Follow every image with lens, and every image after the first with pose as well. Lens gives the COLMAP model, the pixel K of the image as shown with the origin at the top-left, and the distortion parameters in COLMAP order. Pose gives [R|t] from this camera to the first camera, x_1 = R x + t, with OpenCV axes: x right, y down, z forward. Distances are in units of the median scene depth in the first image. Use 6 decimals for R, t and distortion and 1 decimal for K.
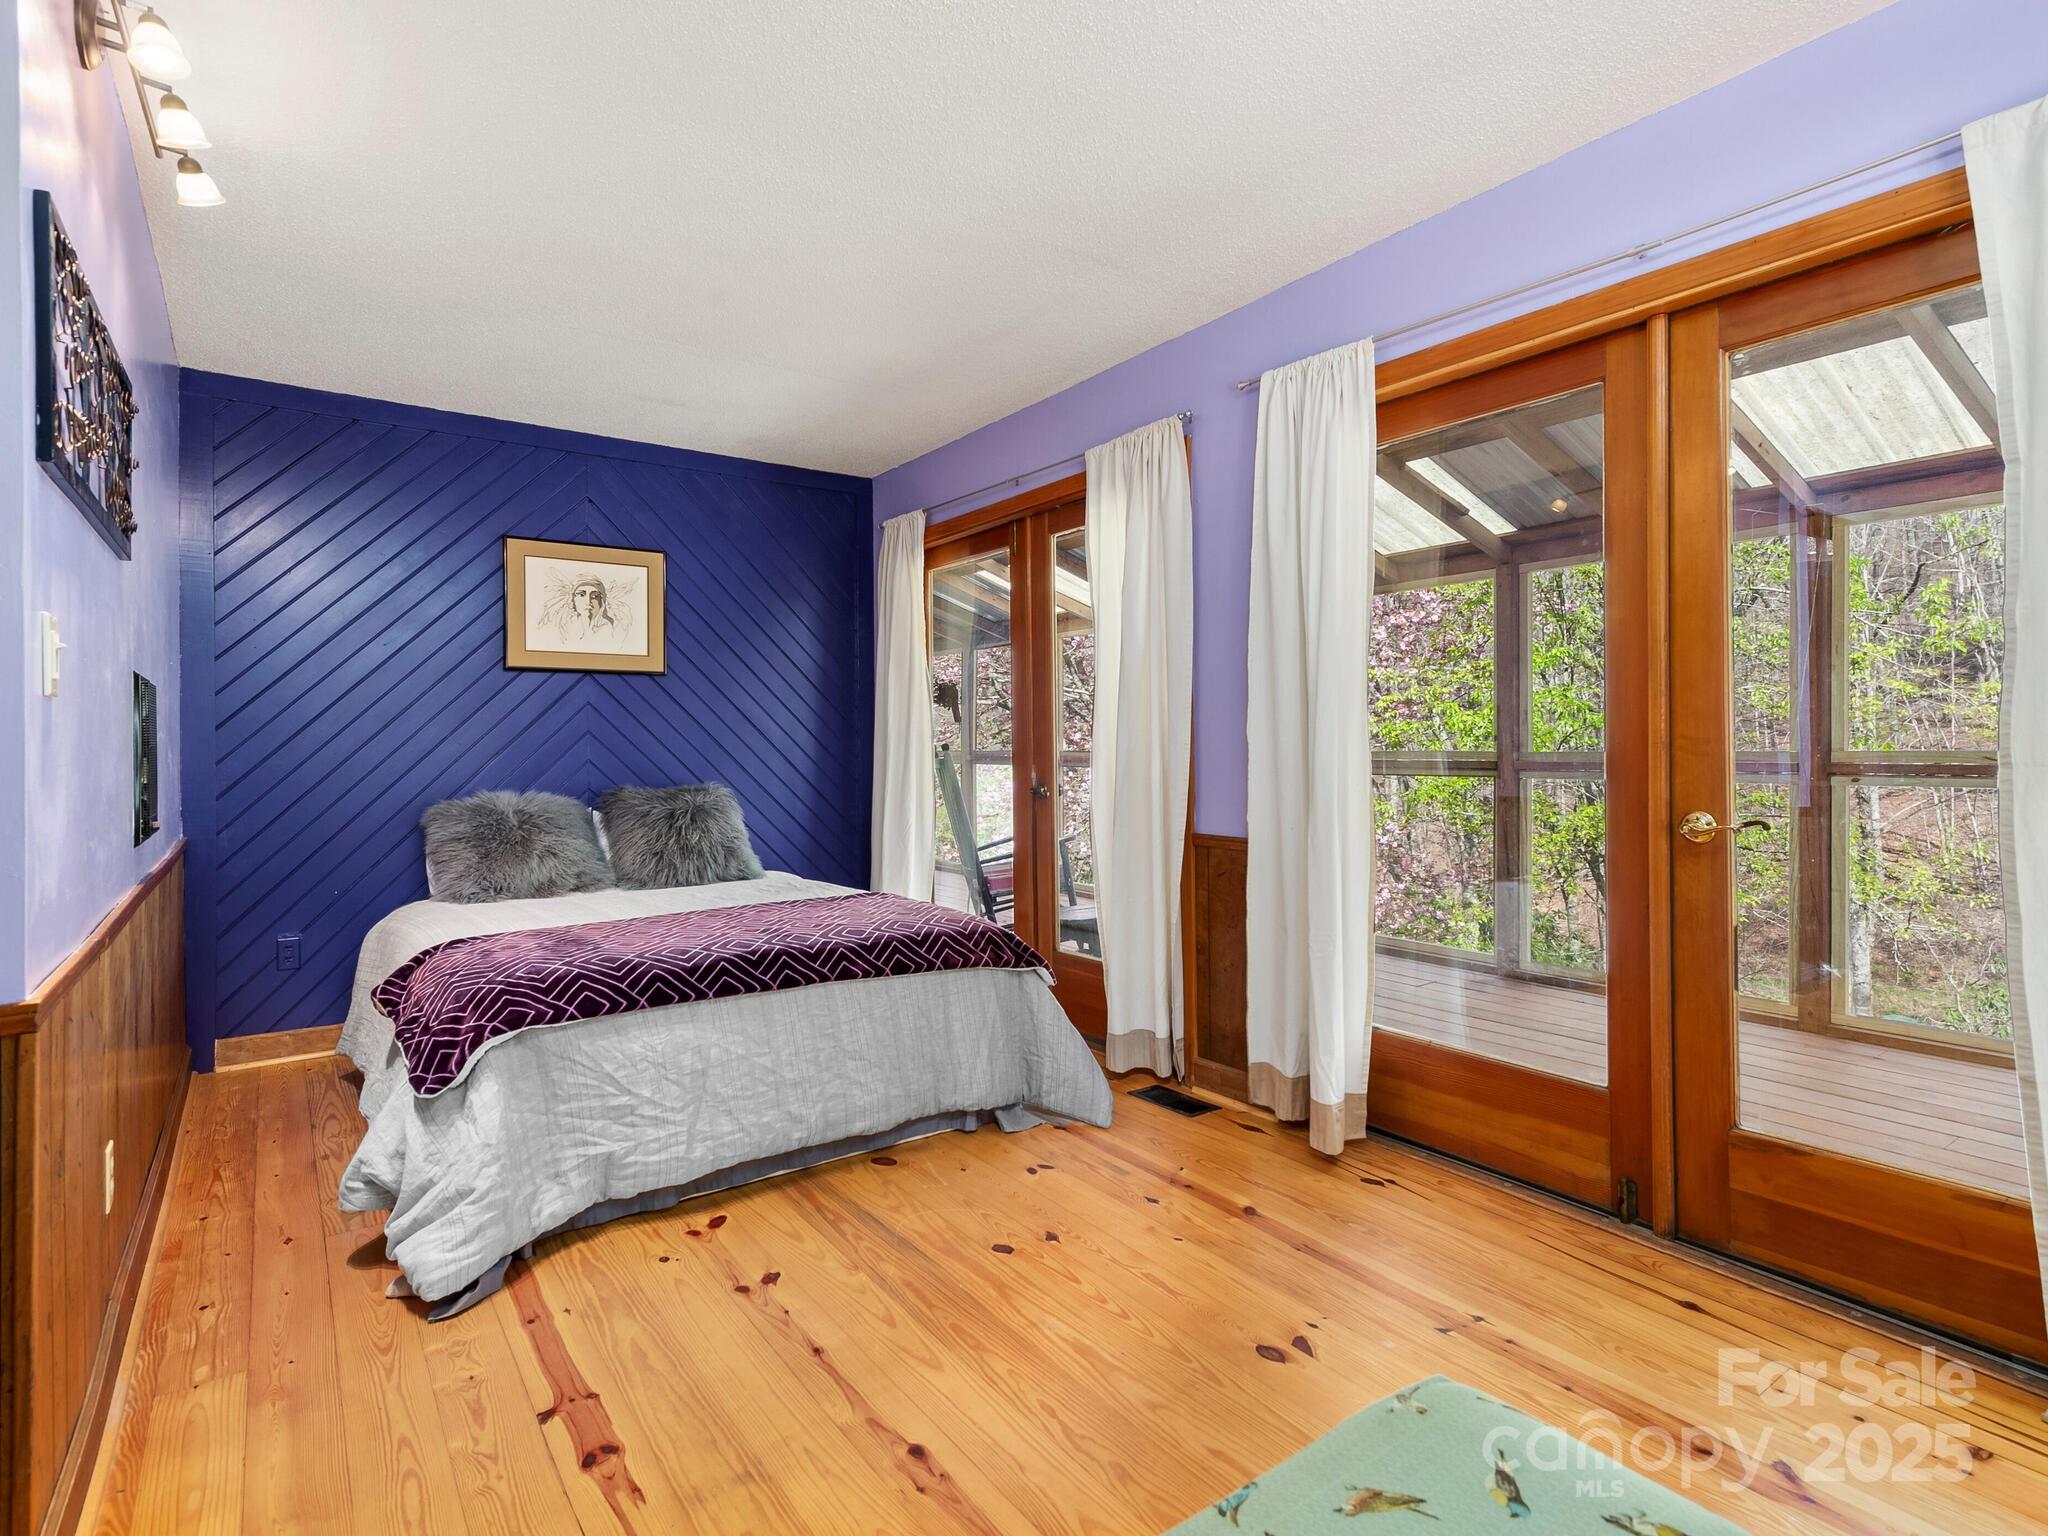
lens RADIAL K [[1041.0, 0, 1021.3], [0, 1041.0, 771.9], [0, 0, 1]] dist [0.001639, -0.000549]
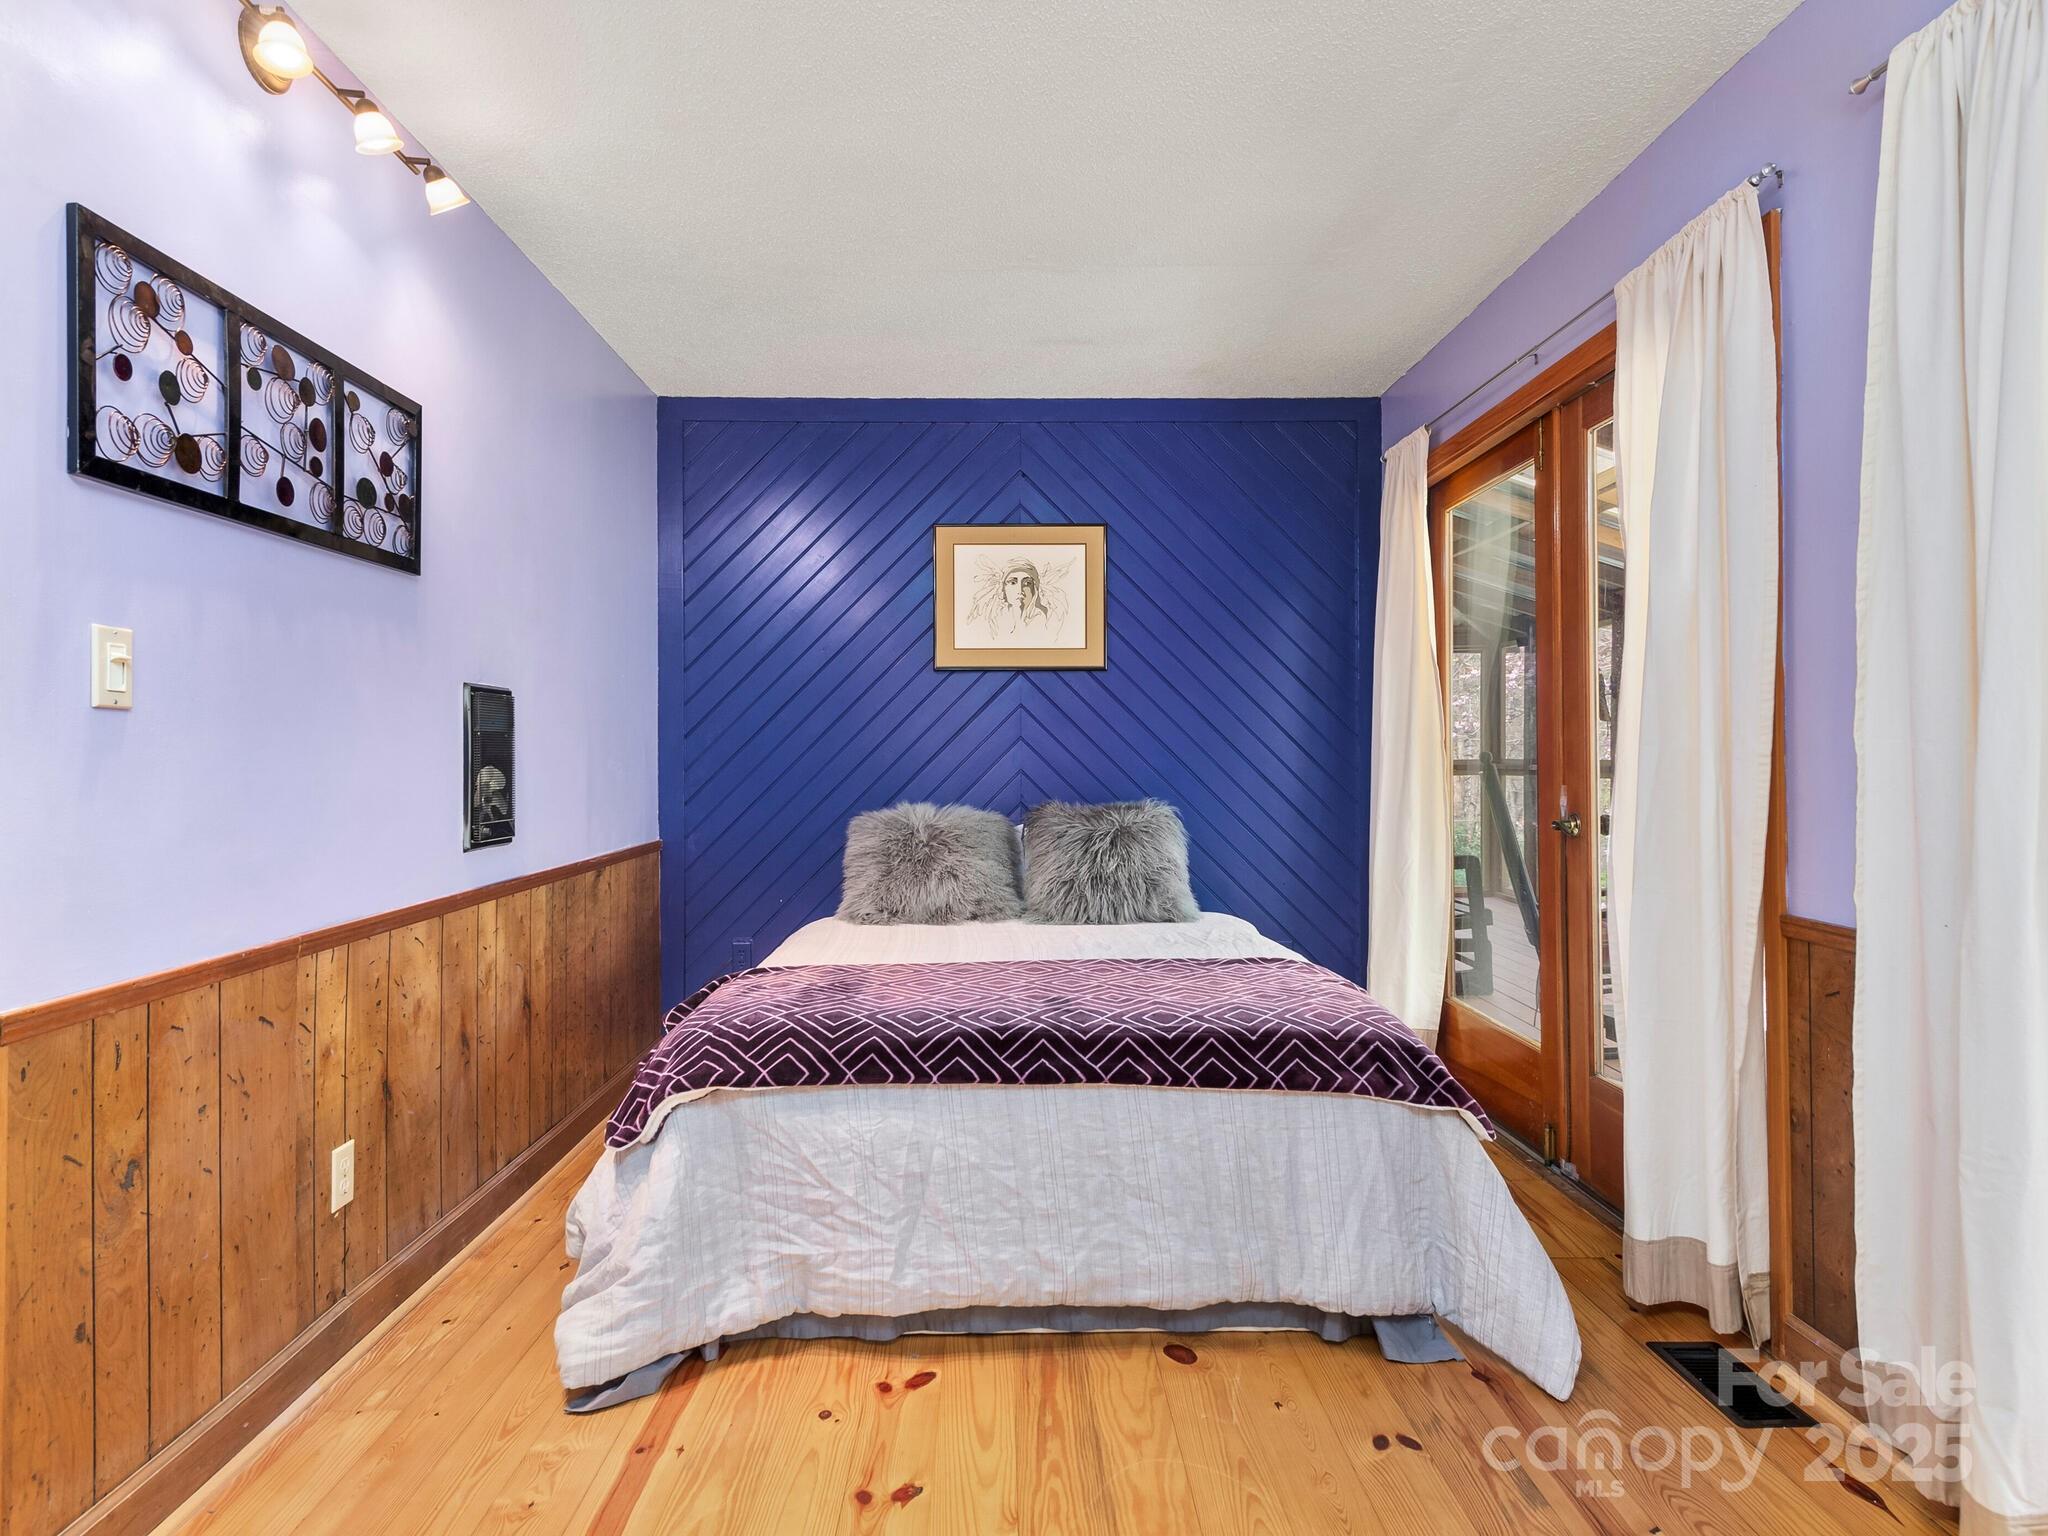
lens RADIAL K [[1167.3, 0, 1024.0], [0, 1167.3, 768.0], [0, 0, 1]] dist [0.013213, -0.001950]
pose [[0.820550, 0.009951, -0.571488, 0.238364], [-0.015973, 0.999857, -0.005524, -0.012283], [0.571351, 0.013661, 0.820592, 0.307827]]
